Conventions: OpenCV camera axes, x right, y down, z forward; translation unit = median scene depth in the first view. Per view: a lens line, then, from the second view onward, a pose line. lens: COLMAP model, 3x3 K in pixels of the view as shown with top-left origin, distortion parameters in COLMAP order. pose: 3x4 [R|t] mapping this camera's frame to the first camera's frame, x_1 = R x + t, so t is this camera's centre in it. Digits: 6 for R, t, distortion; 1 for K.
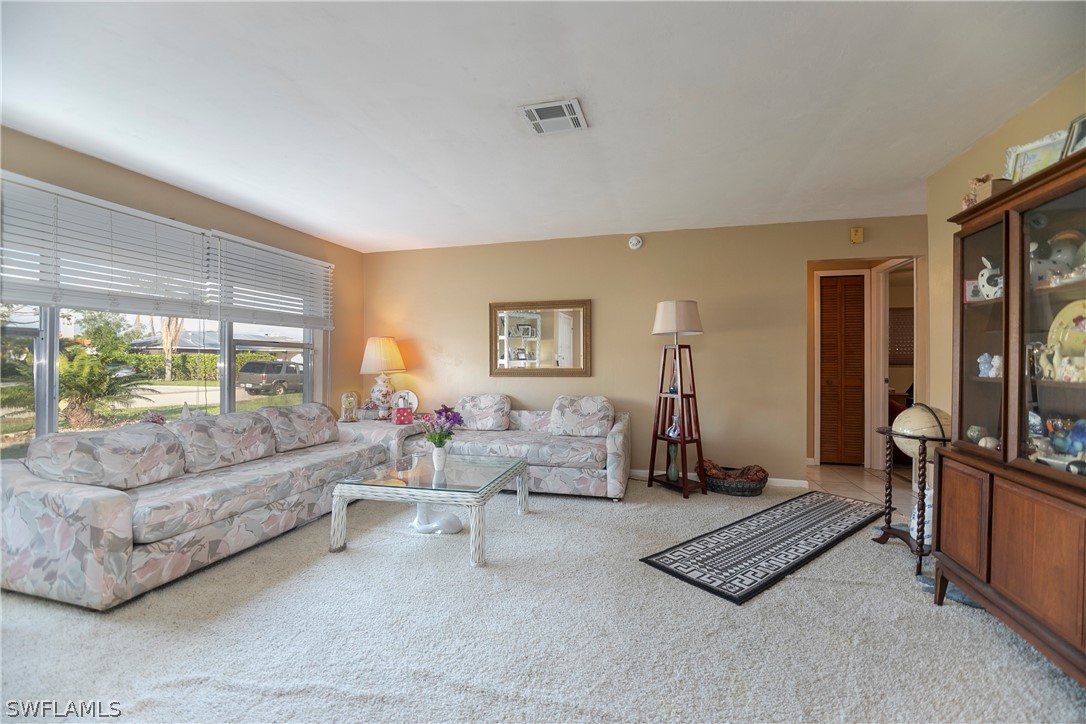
lens RADIAL K [[456.3, 0, 544.9], [0, 456.3, 360.4], [0, 0, 1]] dist [0.000298, -0.011213]
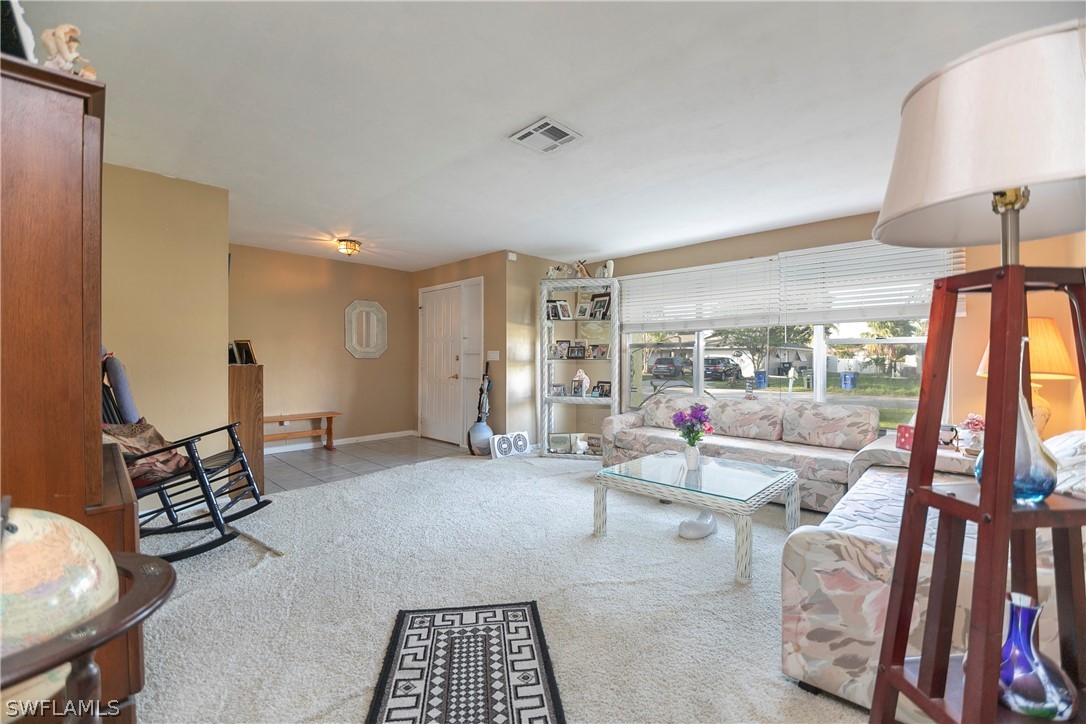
lens RADIAL K [[456.3, 0, 544.9], [0, 456.3, 360.4], [0, 0, 1]] dist [0.000298, -0.011213]
pose [[-0.485948, -0.002527, -0.873984, 0.712512], [0.000062, 0.999996, -0.002926, 0.010498], [0.873988, -0.001476, -0.485945, 1.106513]]
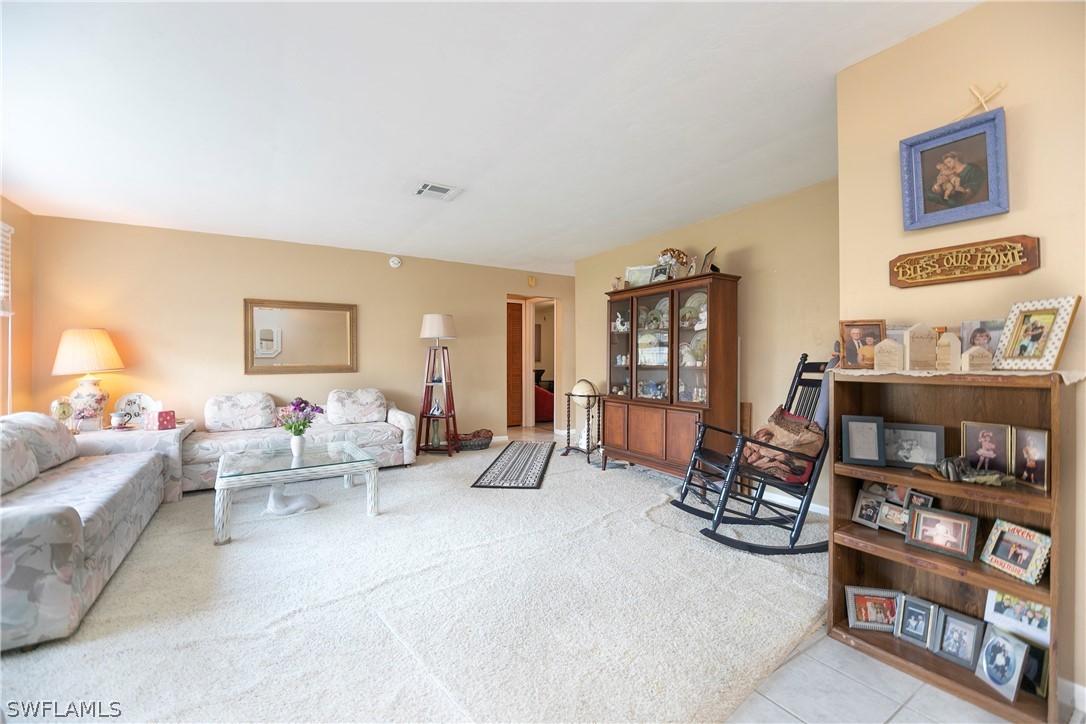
lens RADIAL K [[456.3, 0, 544.9], [0, 456.3, 360.4], [0, 0, 1]] dist [0.000298, -0.011213]
pose [[0.675820, -0.001854, 0.737064, -0.595357], [0.000218, 0.999997, 0.002316, 0.004967], [-0.737067, -0.001405, 0.675819, -0.176056]]
